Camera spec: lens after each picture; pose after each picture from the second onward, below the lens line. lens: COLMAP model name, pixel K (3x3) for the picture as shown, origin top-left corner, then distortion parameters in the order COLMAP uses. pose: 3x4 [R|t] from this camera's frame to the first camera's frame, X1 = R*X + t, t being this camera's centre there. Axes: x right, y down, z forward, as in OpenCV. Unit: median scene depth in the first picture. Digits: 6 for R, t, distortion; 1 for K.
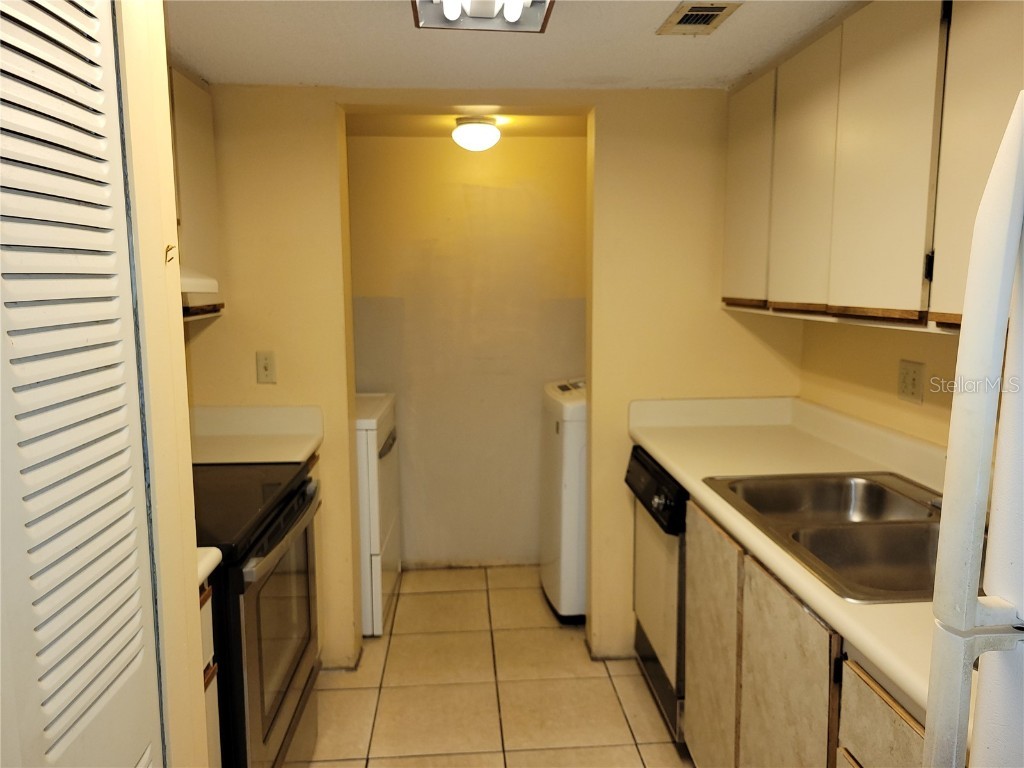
lens RADIAL K [[772.8, 0, 511.7], [0, 772.8, 385.1], [0, 0, 1]] dist [0.028021, 0.015178]
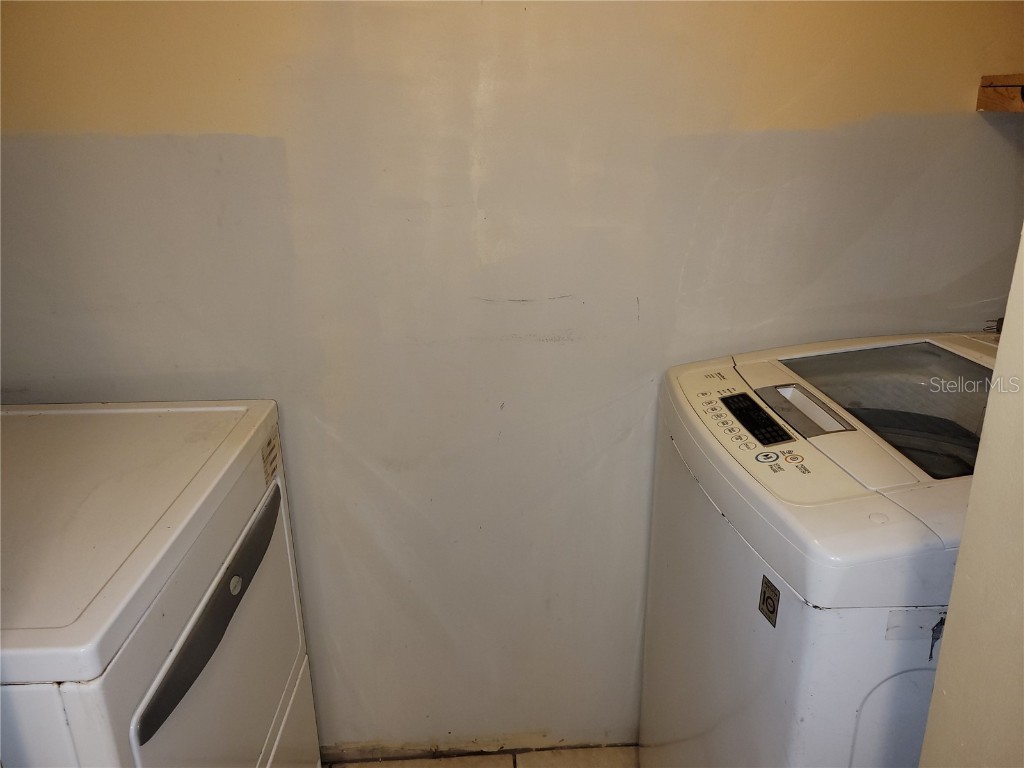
lens RADIAL K [[772.8, 0, 510.4], [0, 772.8, 387.0], [0, 0, 1]] dist [0.028021, 0.015178]
pose [[0.999885, -0.007270, -0.013321, -0.029449], [0.009761, 0.980195, 0.197794, -0.068033], [0.011619, -0.197901, 0.980153, 0.616745]]
